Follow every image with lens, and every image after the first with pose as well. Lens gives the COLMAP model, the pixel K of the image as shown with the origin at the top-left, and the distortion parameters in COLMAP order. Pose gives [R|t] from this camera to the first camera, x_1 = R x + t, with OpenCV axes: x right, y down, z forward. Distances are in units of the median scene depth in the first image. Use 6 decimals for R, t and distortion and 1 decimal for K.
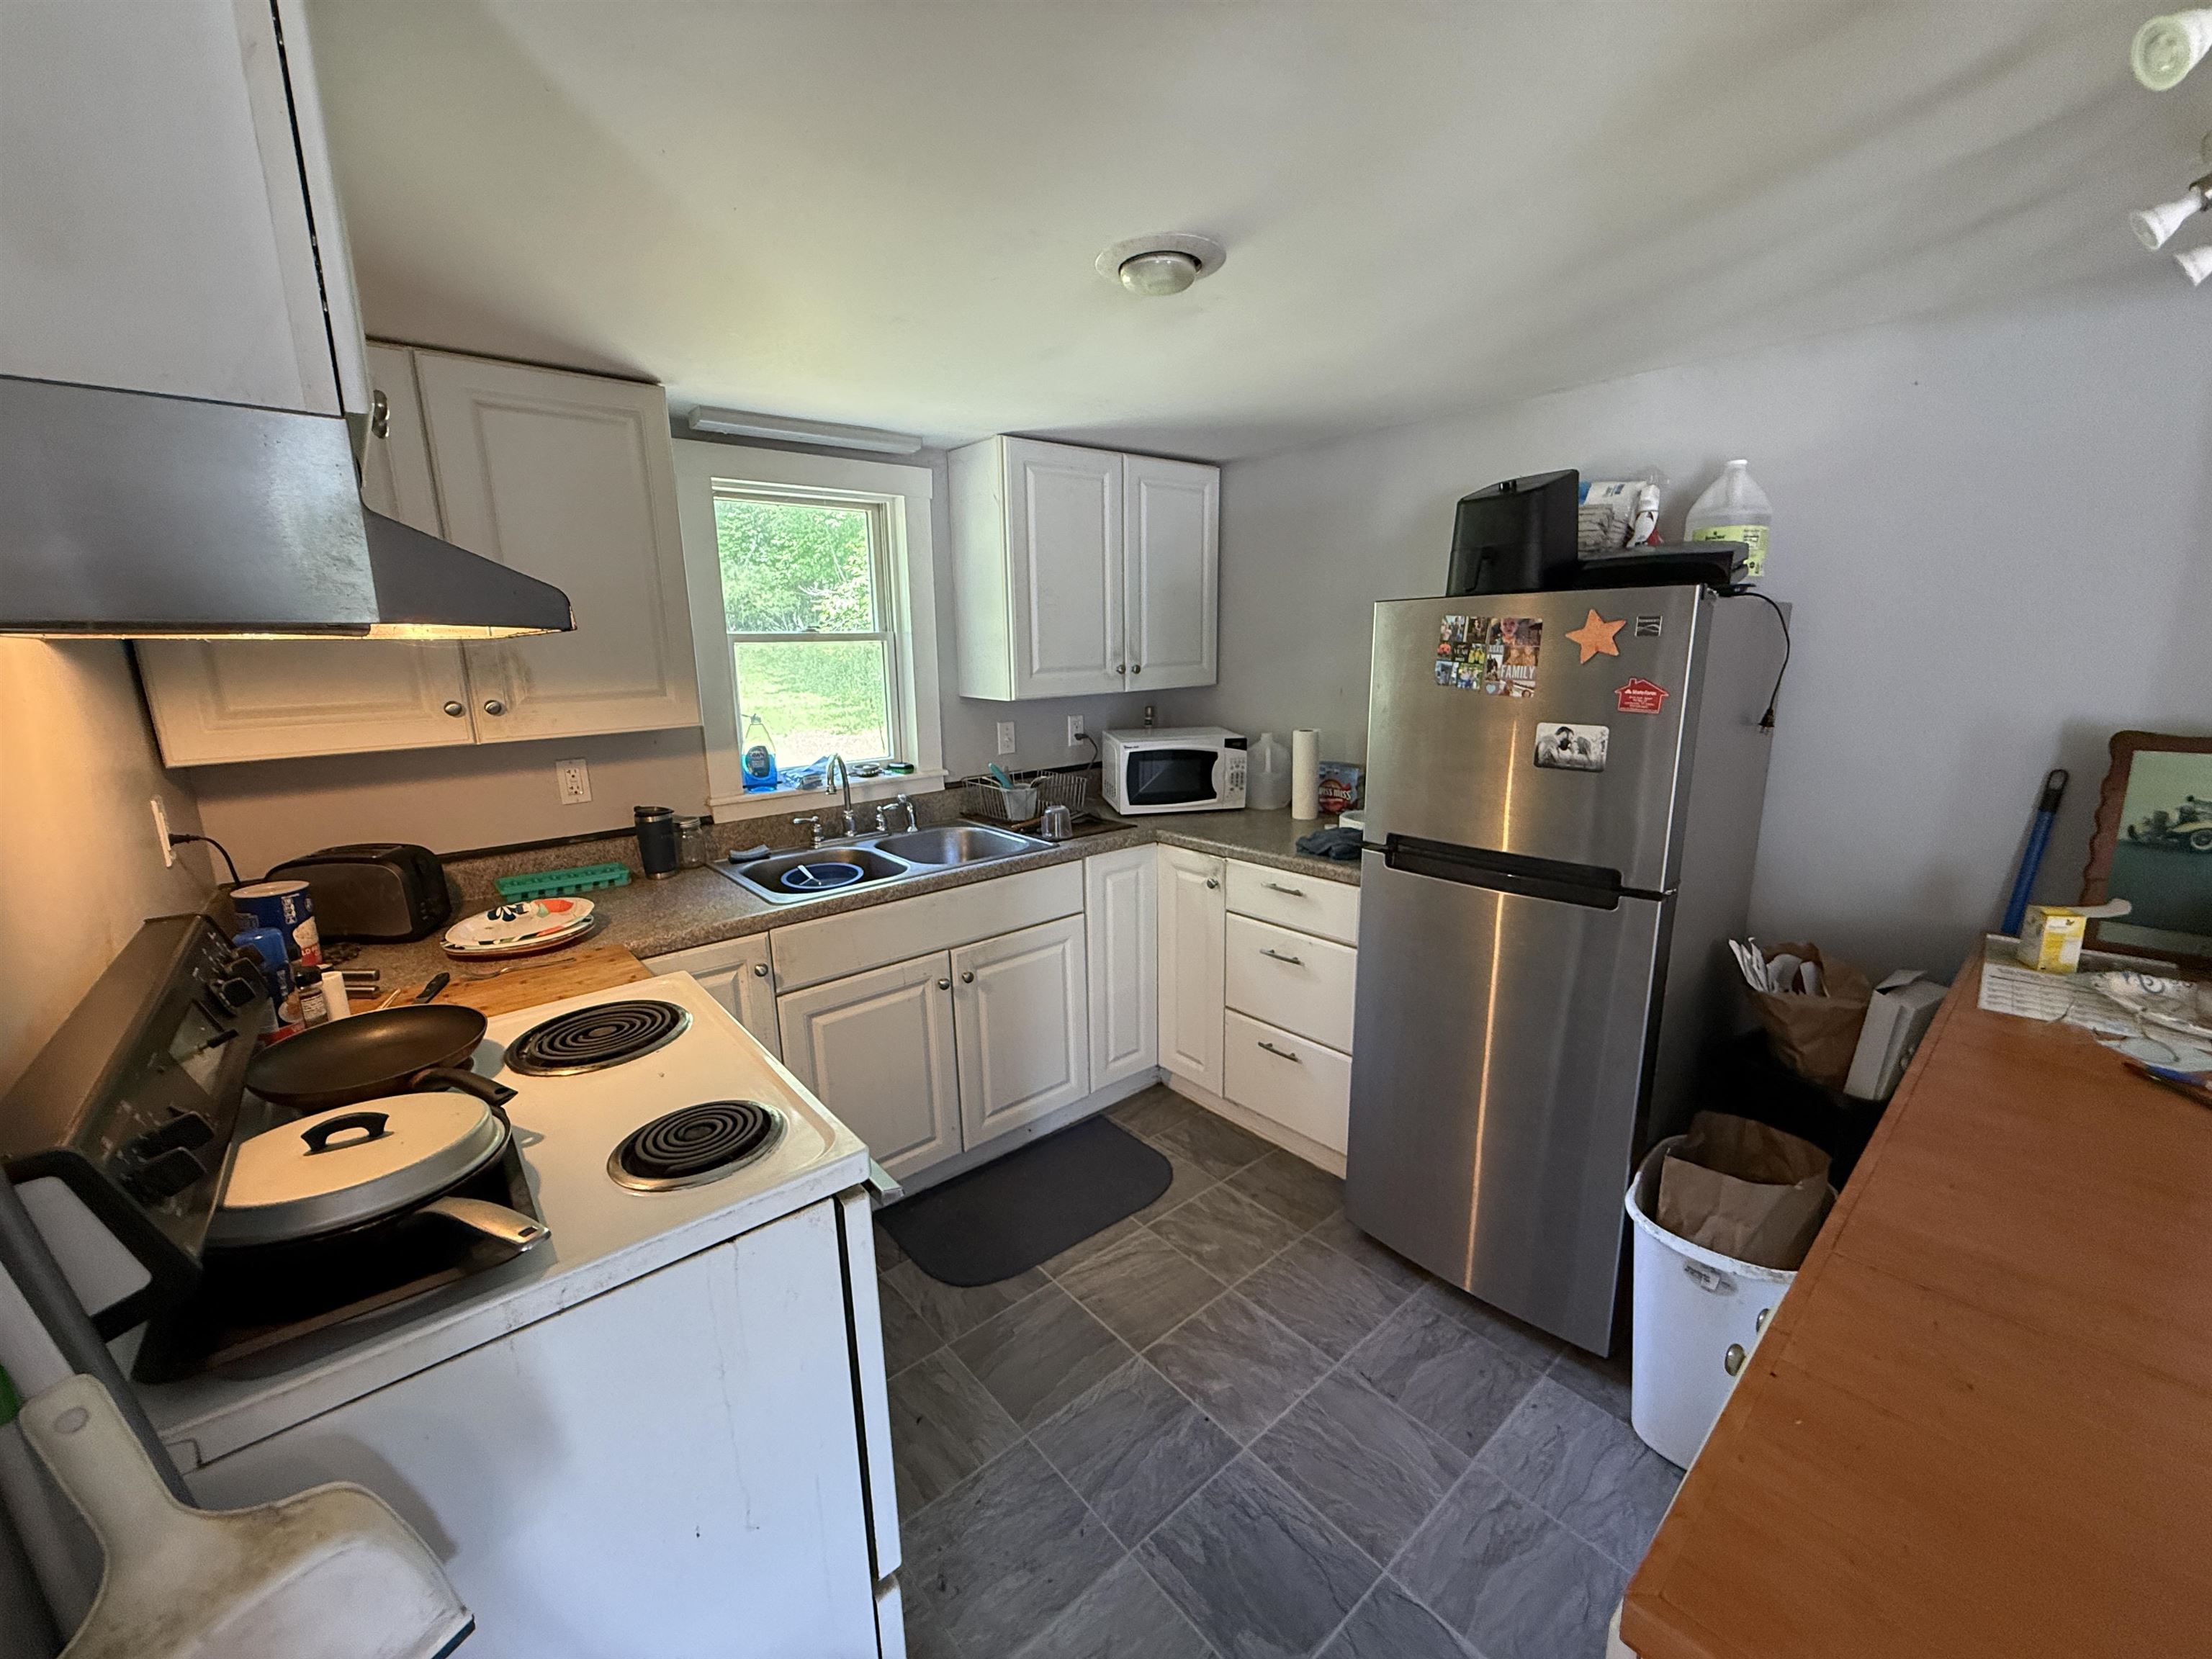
lens RADIAL K [[880.3, 0, 1094.3], [0, 880.3, 825.5], [0, 0, 1]] dist [0.000240, -0.000048]
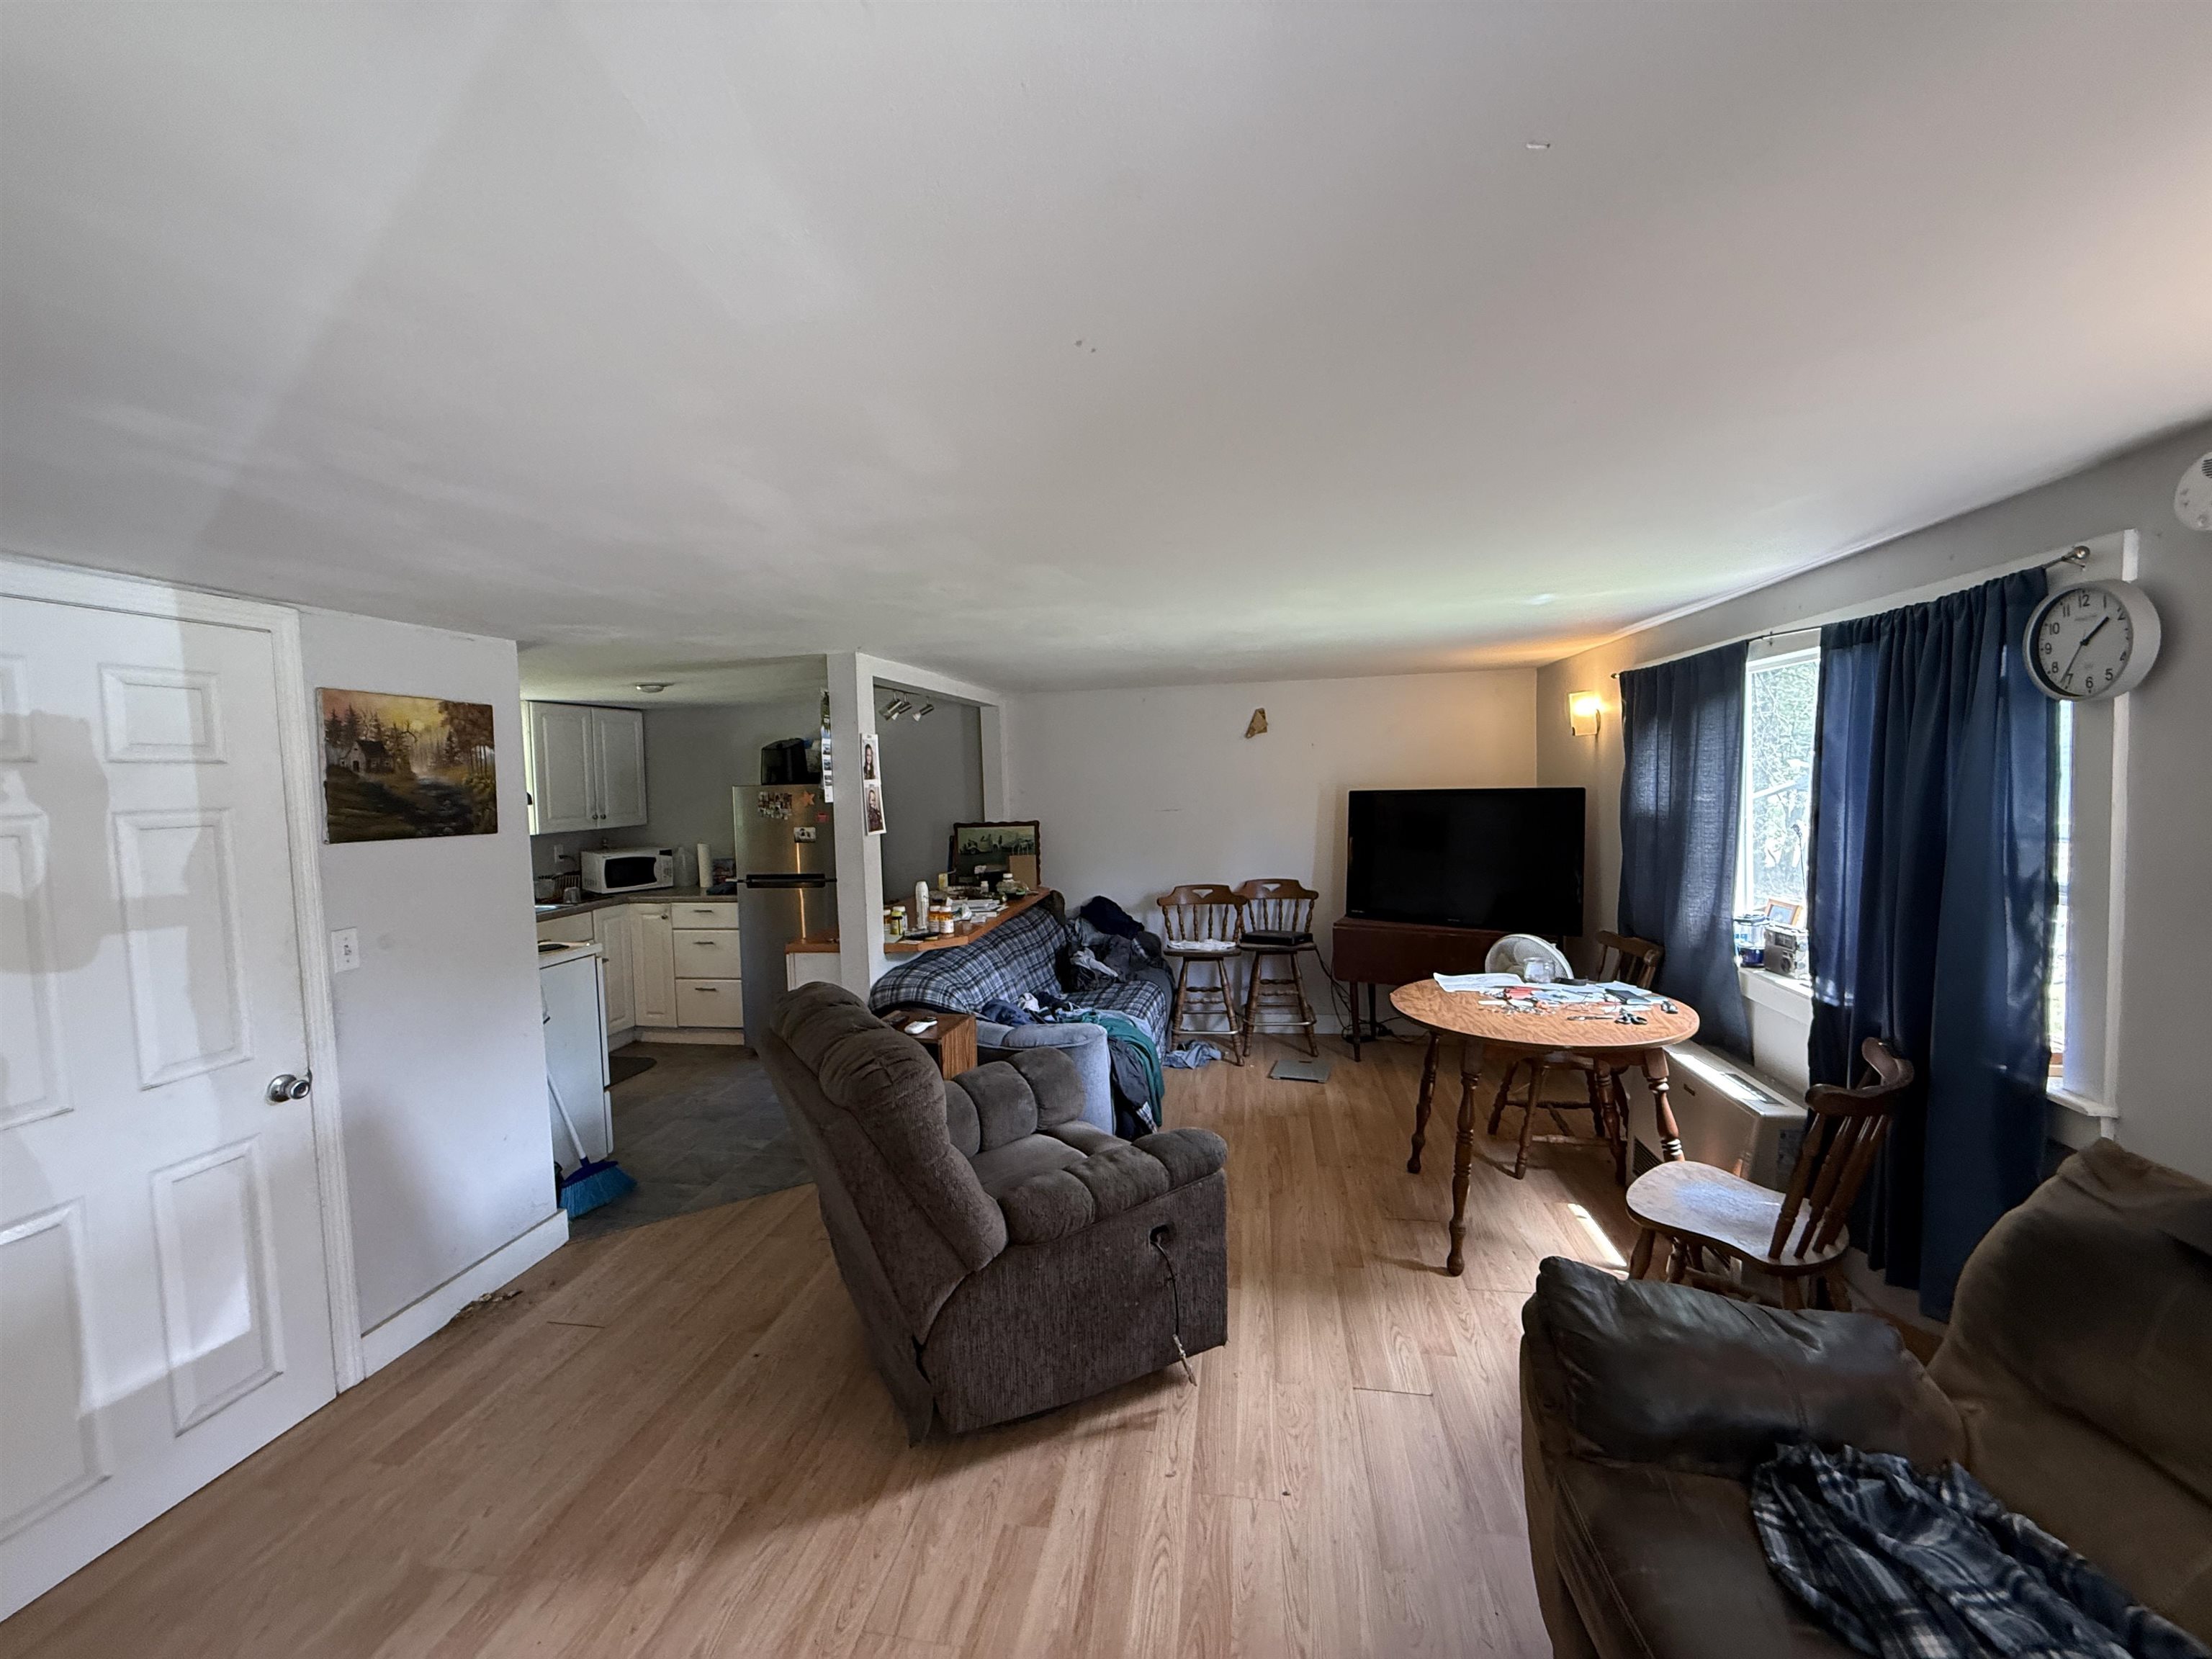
lens RADIAL K [[880.3, 0, 1094.3], [0, 880.3, 825.5], [0, 0, 1]] dist [0.000240, -0.000048]
pose [[0.771009, -0.033459, 0.635944, -0.379455], [0.141318, 0.982710, -0.119629, 0.236082], [-0.620946, 0.182105, 0.762407, -1.193541]]
